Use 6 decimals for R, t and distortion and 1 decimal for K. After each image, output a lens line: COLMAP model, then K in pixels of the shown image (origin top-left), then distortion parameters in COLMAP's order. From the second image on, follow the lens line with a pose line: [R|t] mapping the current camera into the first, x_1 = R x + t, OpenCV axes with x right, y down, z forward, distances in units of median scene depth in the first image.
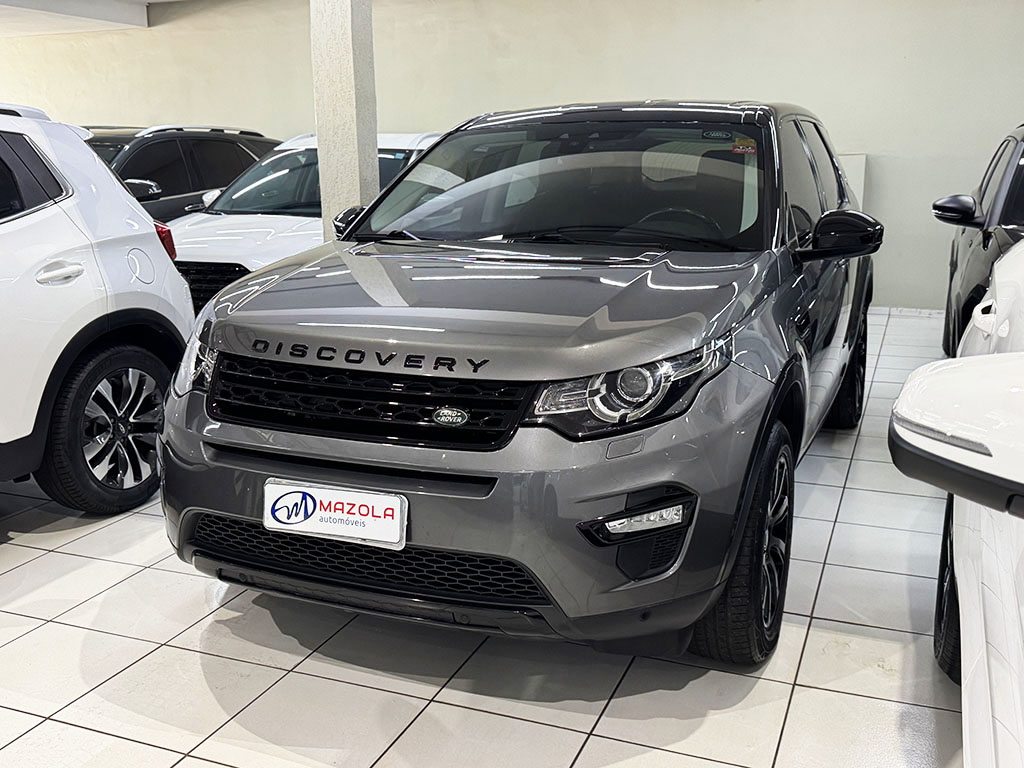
lens RADIAL K [[1016.5, 0, 512.0], [0, 1016.5, 384.0], [0, 0, 1]] dist [0.140530, -0.282150]
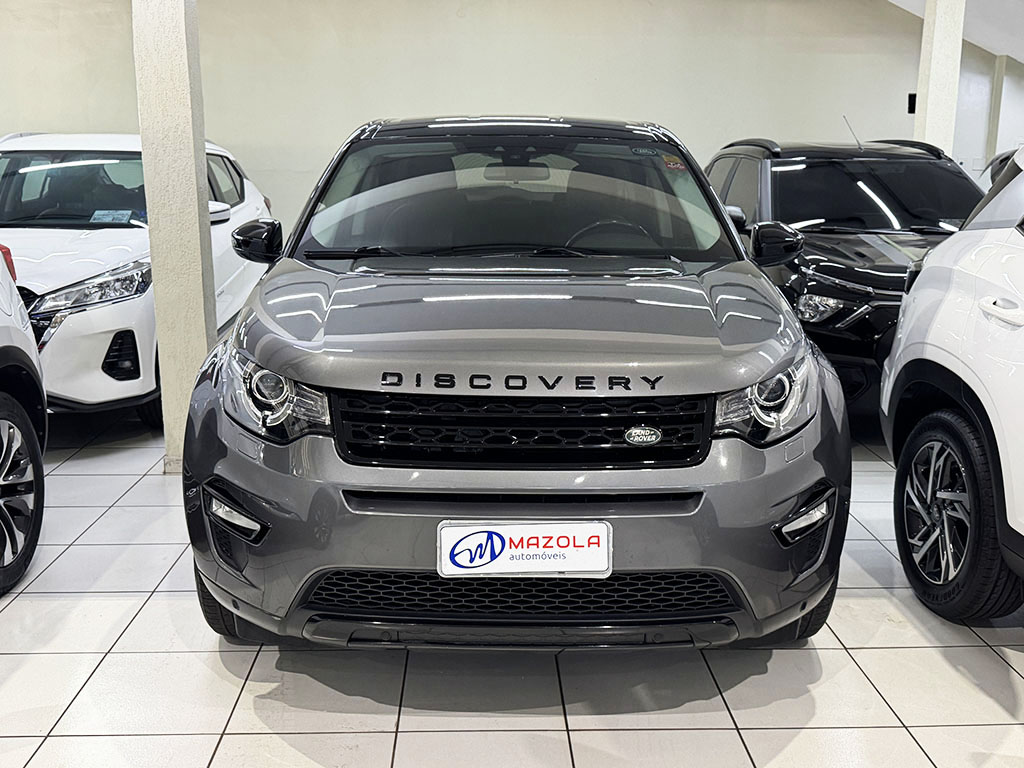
lens RADIAL K [[1016.5, 0, 512.0], [0, 1016.5, 384.0], [0, 0, 1]] dist [0.140530, -0.282150]
pose [[0.915550, -0.073440, 0.395443, -0.543000], [0.074954, 0.997119, 0.011643, -0.037727], [-0.395159, 0.018980, 0.918417, 0.134196]]
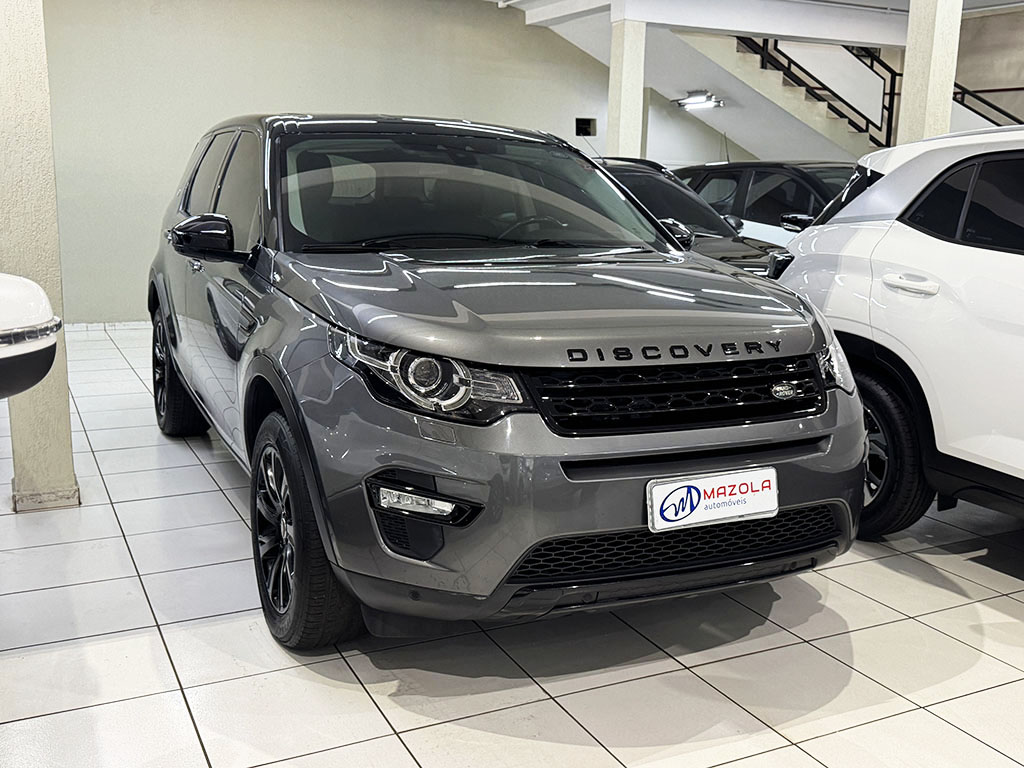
lens RADIAL K [[1016.5, 0, 512.0], [0, 1016.5, 384.0], [0, 0, 1]] dist [0.140530, -0.282150]
pose [[0.665782, -0.121174, 0.736241, -1.065951], [0.135673, 0.989936, 0.040240, -0.061057], [-0.733708, 0.073097, 0.675522, 0.429089]]
